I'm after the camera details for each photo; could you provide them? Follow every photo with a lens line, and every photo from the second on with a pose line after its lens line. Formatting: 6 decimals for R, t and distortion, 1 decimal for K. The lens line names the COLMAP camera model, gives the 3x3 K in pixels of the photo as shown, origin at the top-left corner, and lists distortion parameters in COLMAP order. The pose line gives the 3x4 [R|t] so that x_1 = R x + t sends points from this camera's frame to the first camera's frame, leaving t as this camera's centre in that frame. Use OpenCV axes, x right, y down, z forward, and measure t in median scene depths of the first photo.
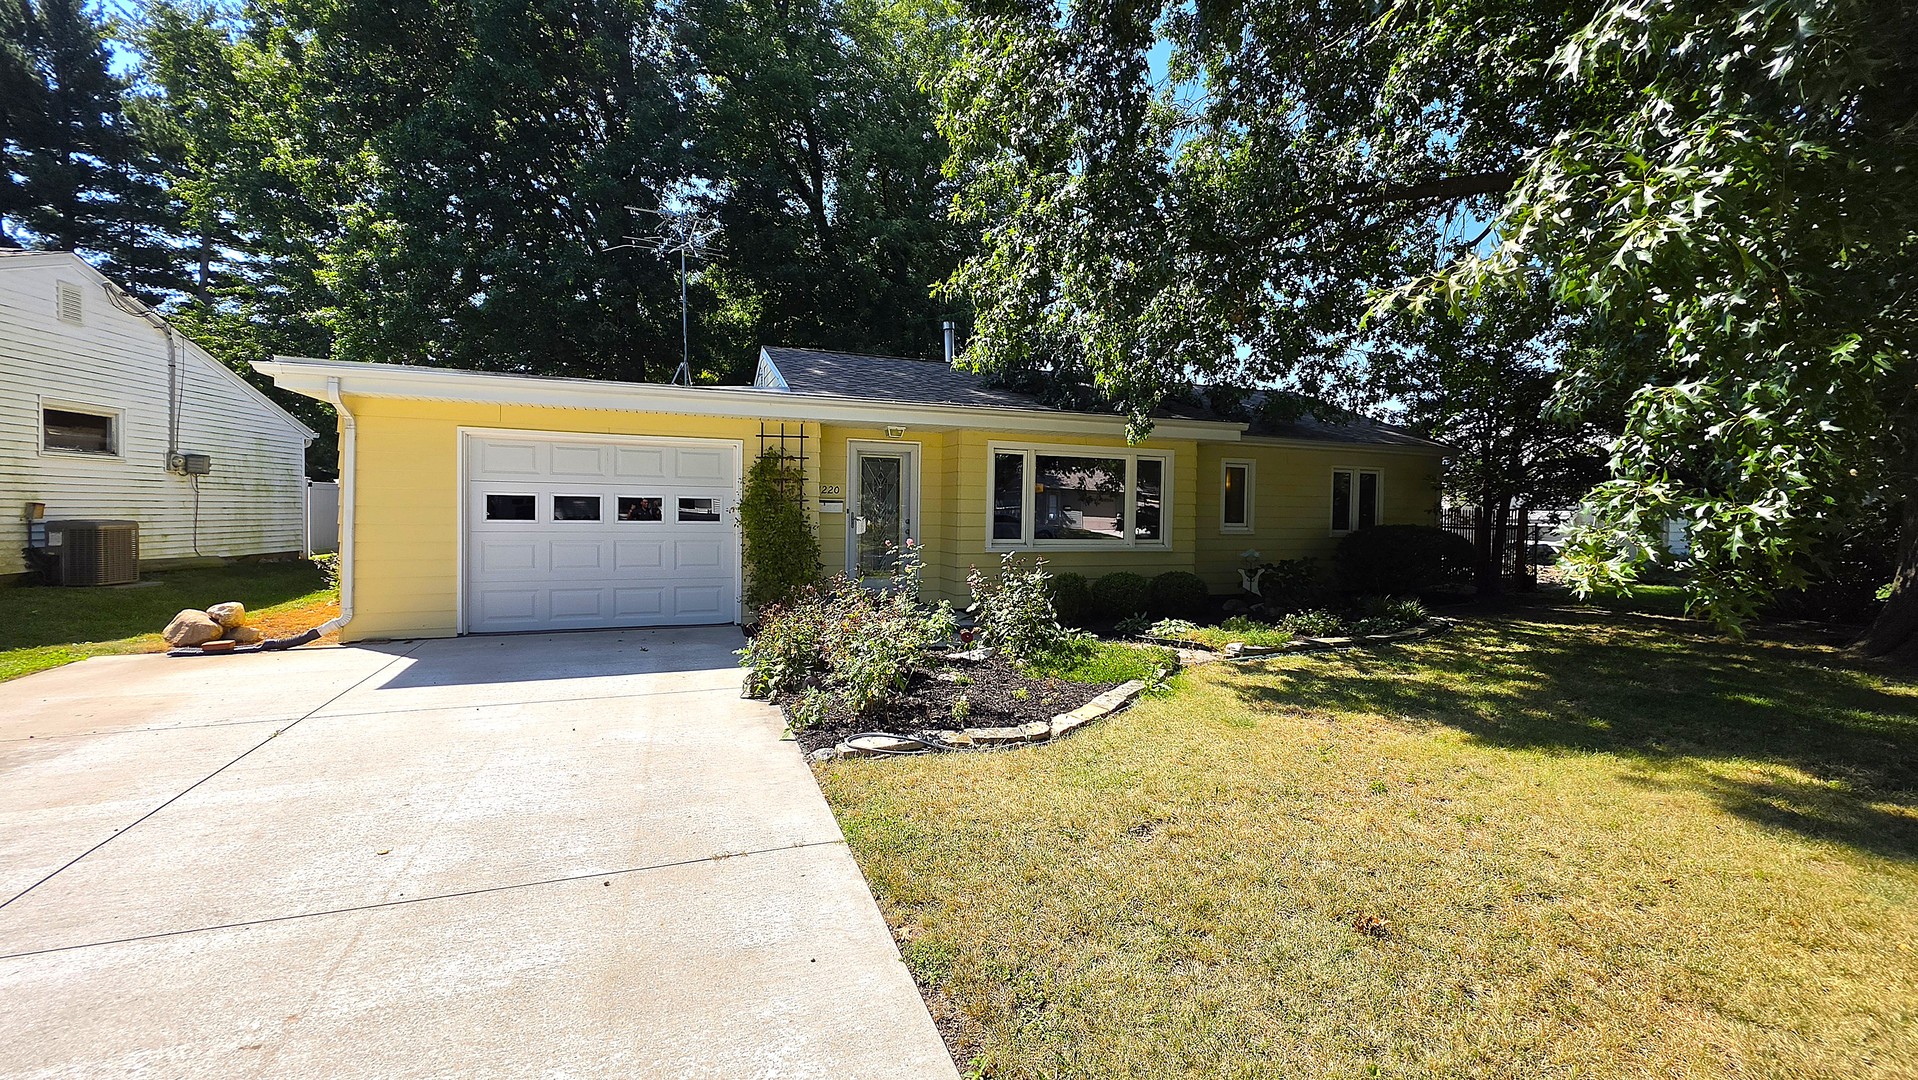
lens RADIAL K [[753.0, 0, 966.9], [0, 753.0, 528.9], [0, 0, 1]] dist [0.001750, -0.000634]
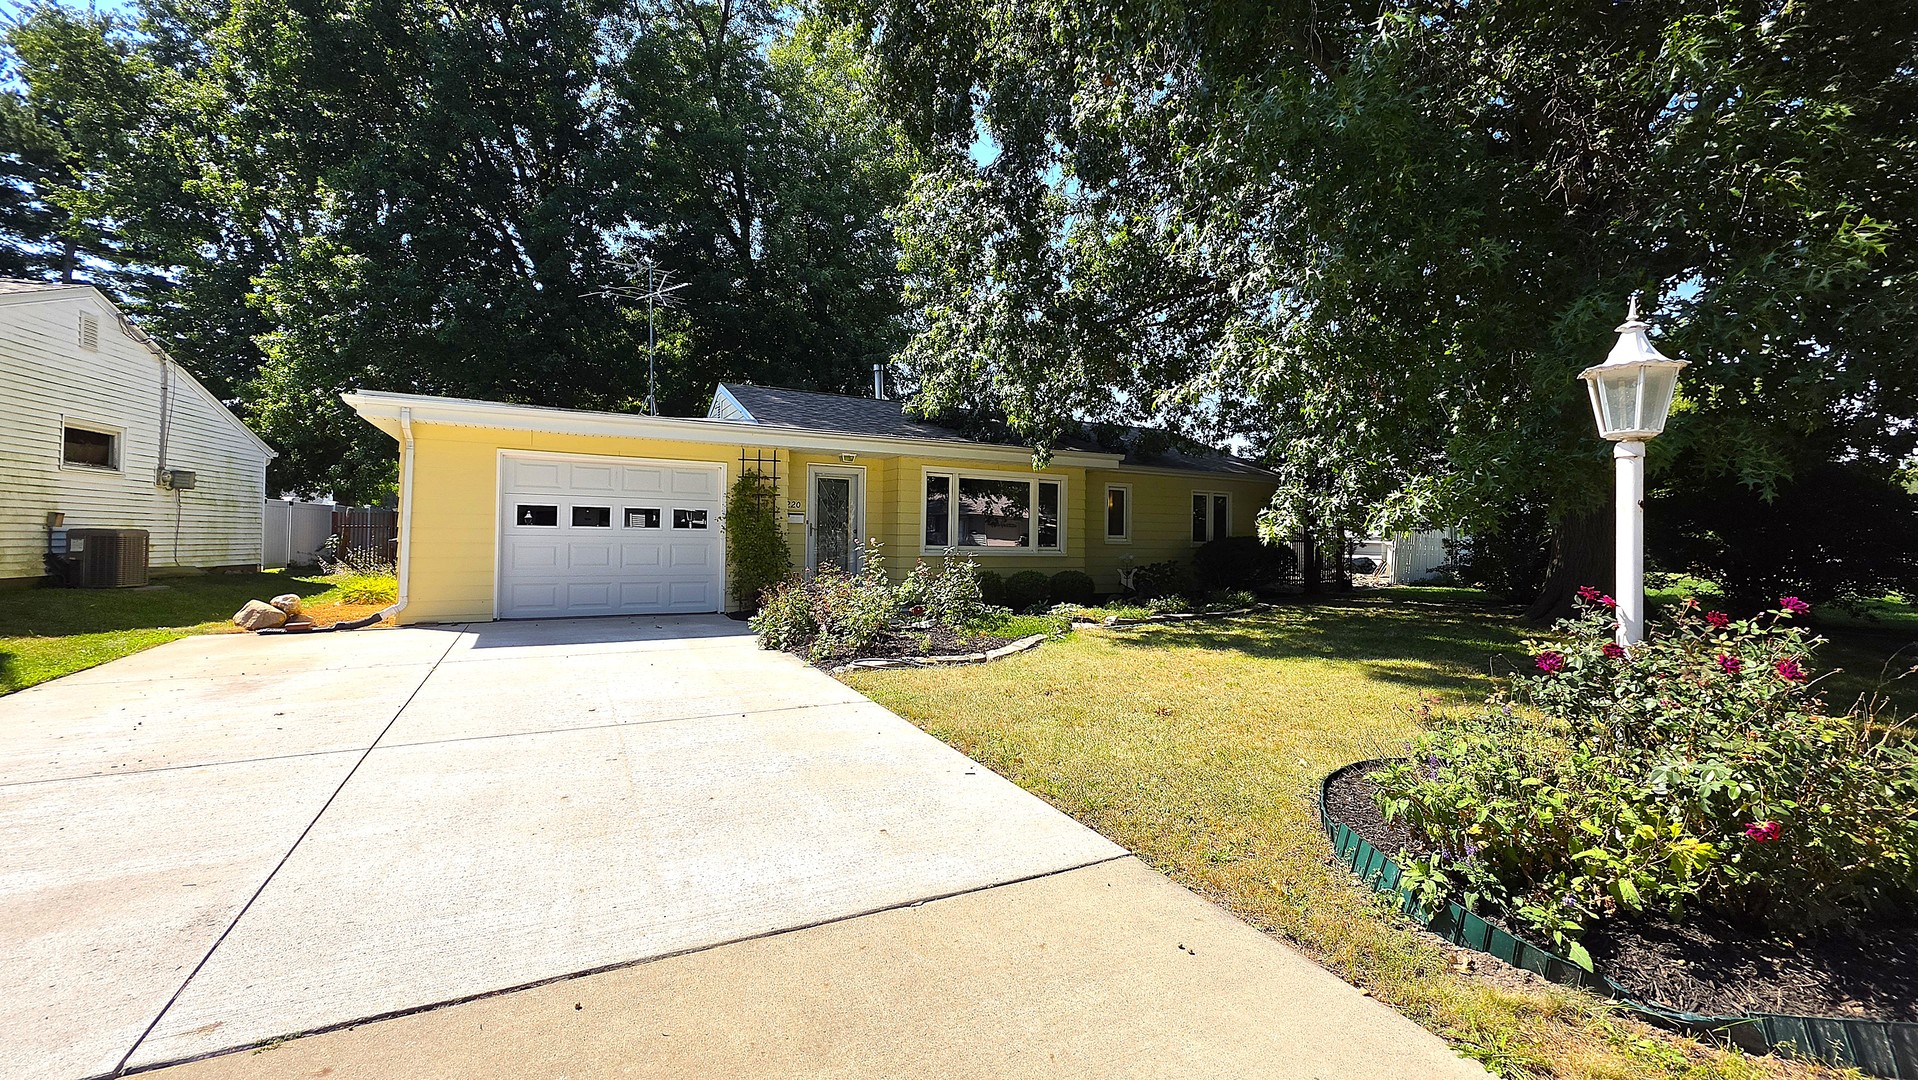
lens RADIAL K [[753.0, 0, 963.4], [0, 753.0, 528.6], [0, 0, 1]] dist [0.001750, -0.000634]
pose [[0.992038, 0.000691, 0.125939, -0.060921], [0.004039, 0.999296, -0.037293, 0.033536], [-0.125877, 0.037504, 0.991337, -0.241208]]
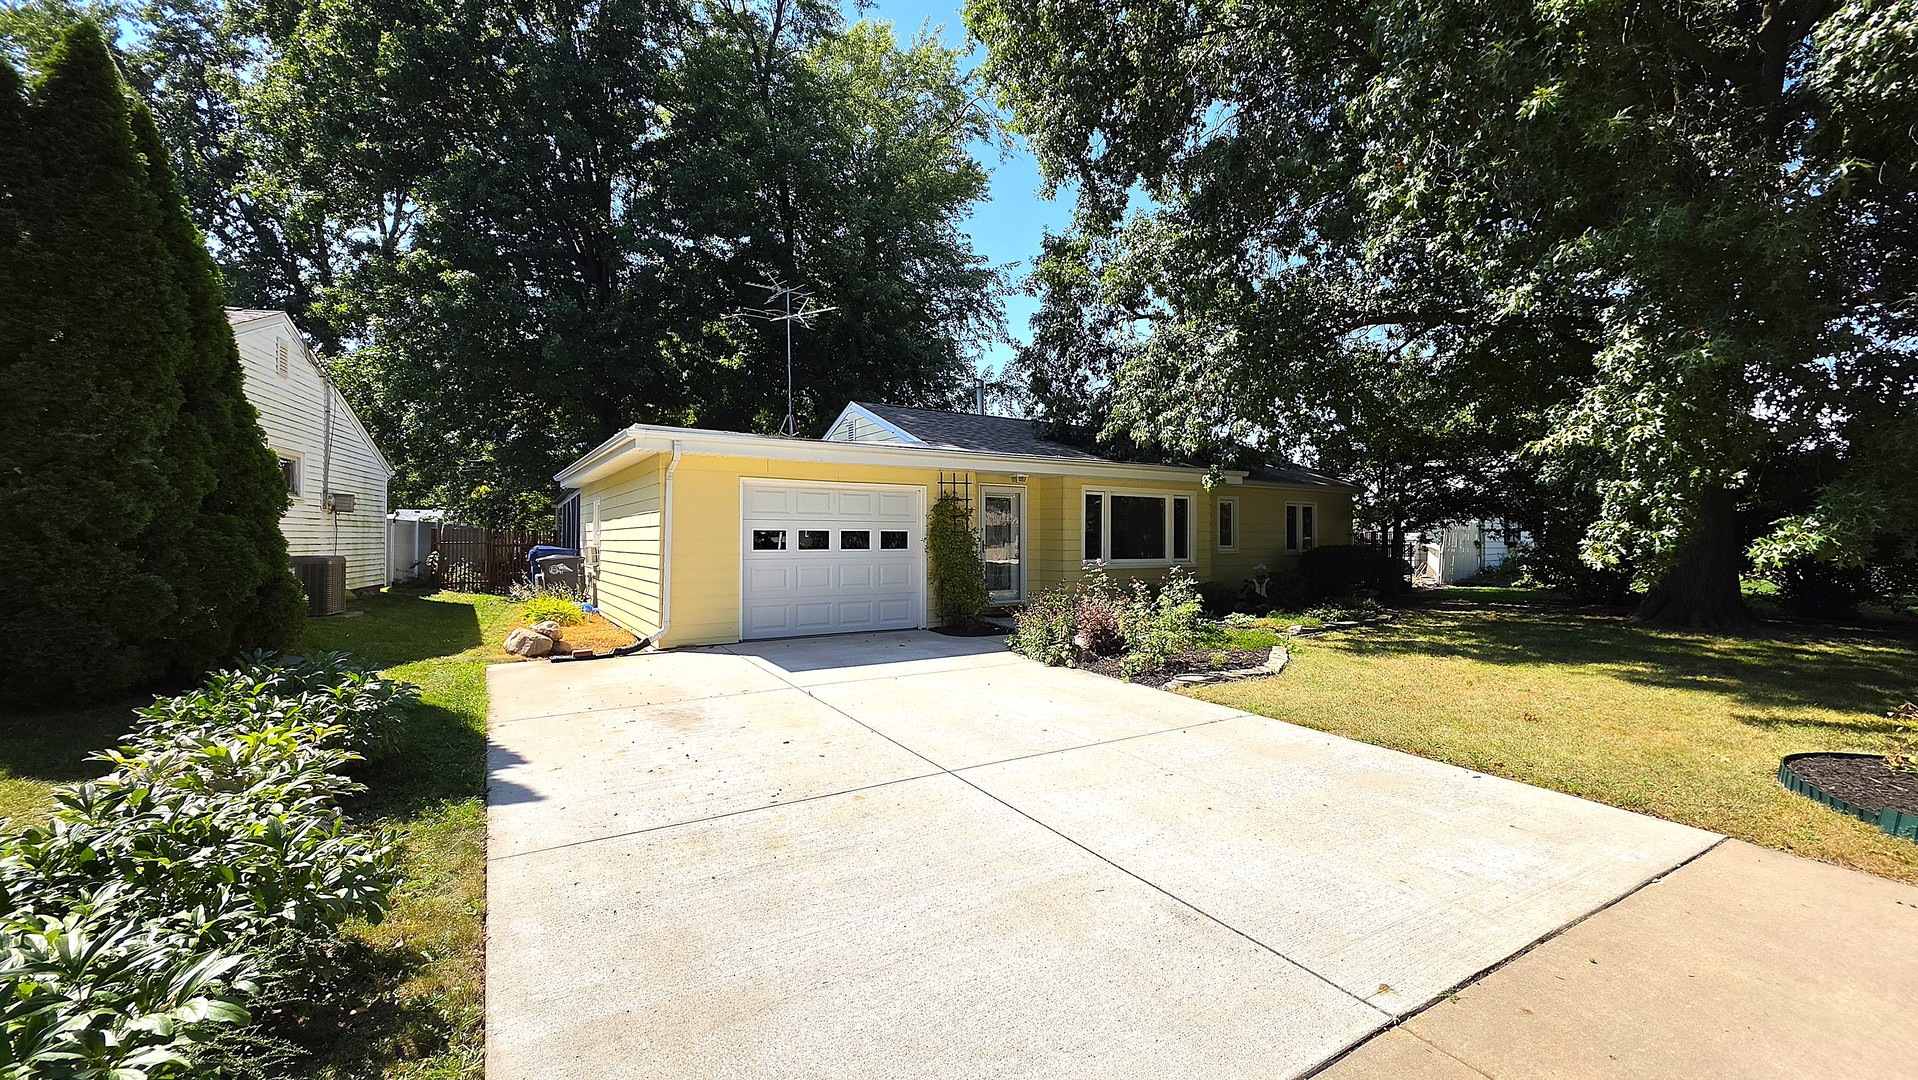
lens RADIAL K [[753.0, 0, 965.8], [0, 753.0, 527.6], [0, 0, 1]] dist [0.001750, -0.000634]
pose [[0.981185, -0.009327, 0.192842, -0.429699], [0.016612, 0.999207, -0.036198, 0.001862], [-0.192351, 0.038721, 0.980562, -0.252297]]
